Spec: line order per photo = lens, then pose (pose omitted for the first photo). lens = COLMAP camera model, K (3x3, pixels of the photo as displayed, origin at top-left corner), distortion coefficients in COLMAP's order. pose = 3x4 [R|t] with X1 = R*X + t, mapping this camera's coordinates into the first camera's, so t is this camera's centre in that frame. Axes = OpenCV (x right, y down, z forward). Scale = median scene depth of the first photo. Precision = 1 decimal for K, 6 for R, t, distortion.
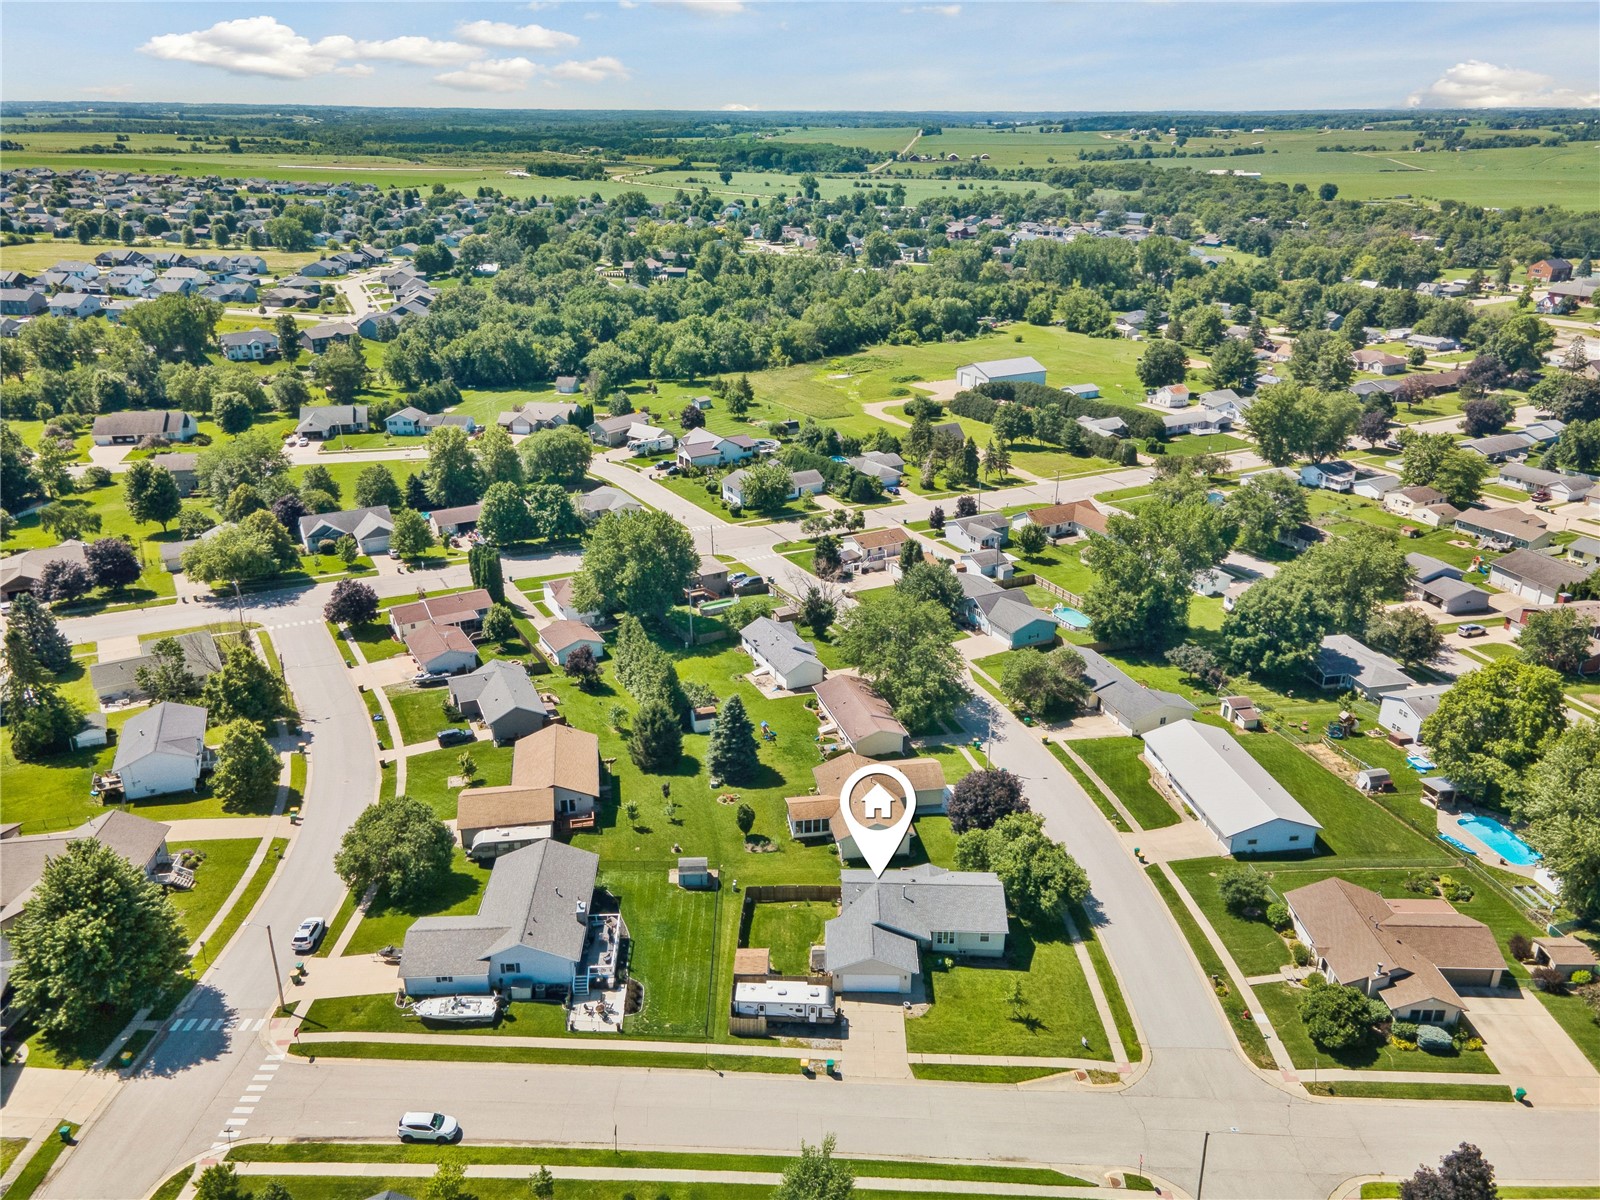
lens RADIAL K [[1168.8, 0, 793.3], [0, 1168.8, 599.9], [0, 0, 1]] dist [0.016363, 0.058916]
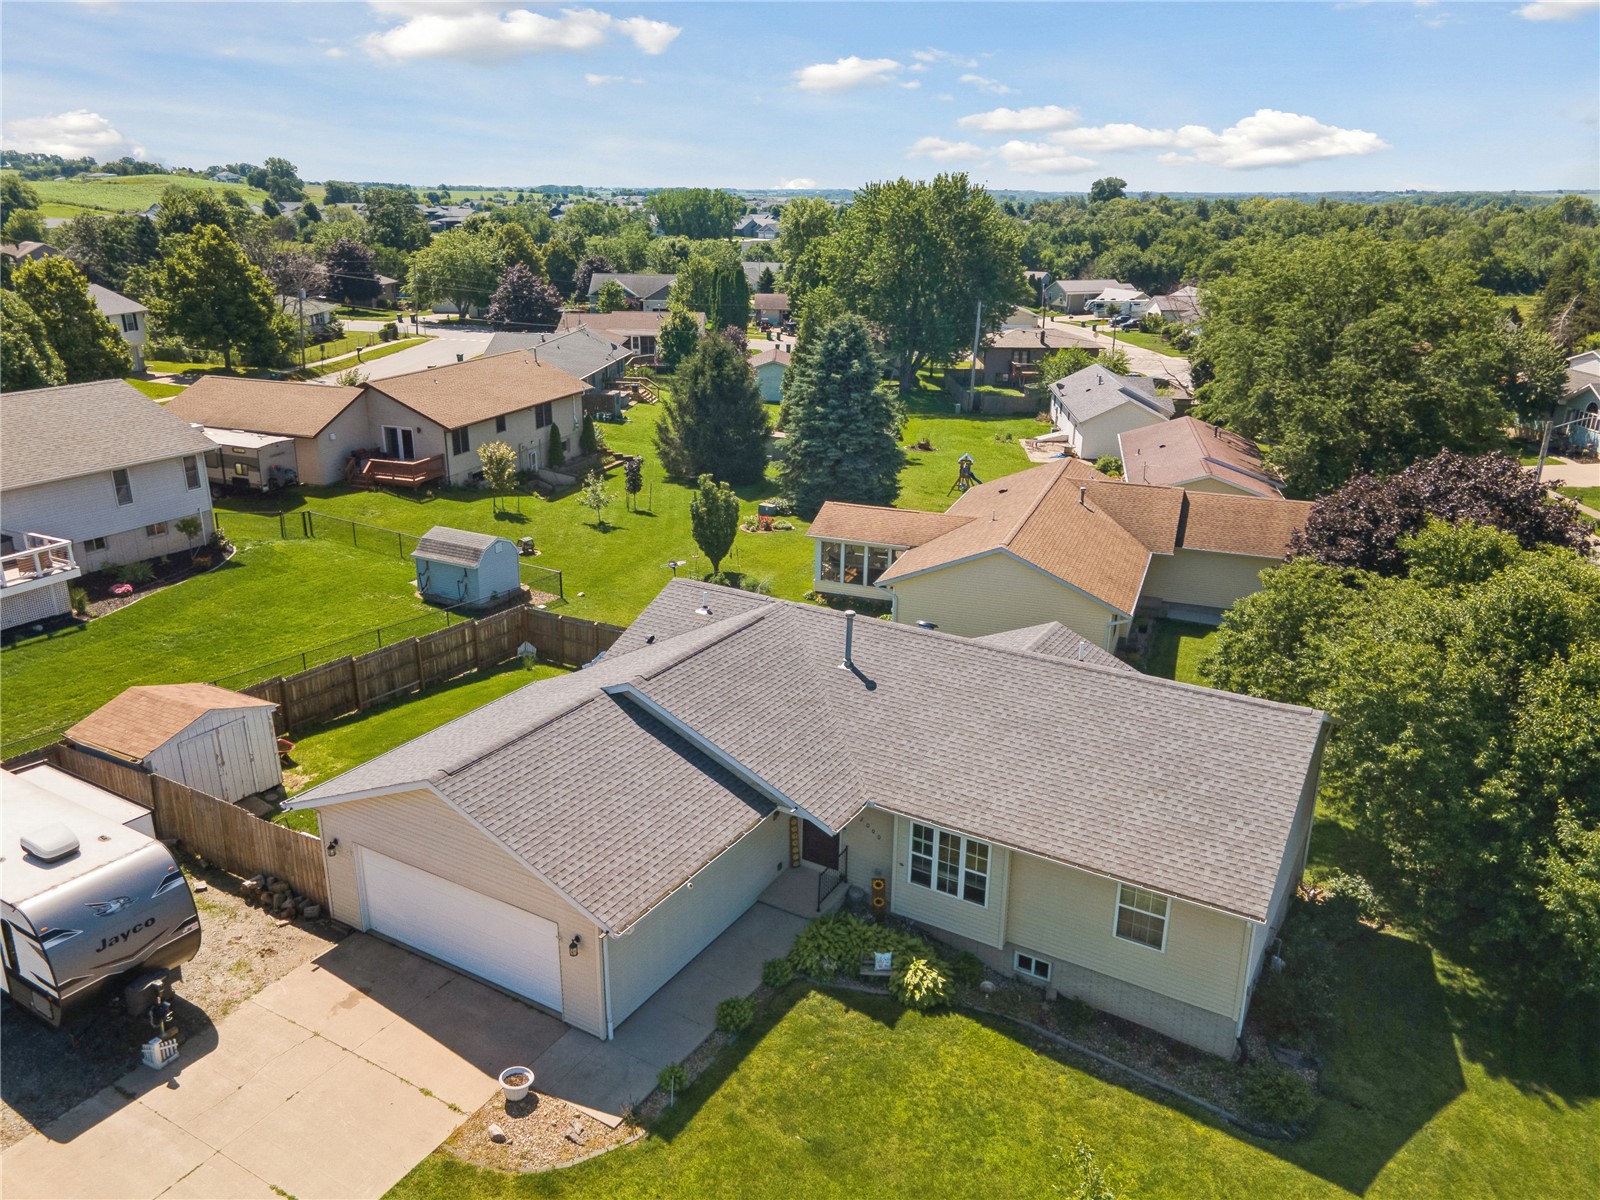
lens RADIAL K [[1172.9, 0, 799.7], [0, 1172.9, 580.5], [0, 0, 1]] dist [0.011475, 0.059049]
pose [[0.873865, 0.161023, -0.458728, 0.194741], [-0.191082, 0.981380, -0.019521, 0.248442], [0.447044, 0.104713, 0.888362, 0.799938]]
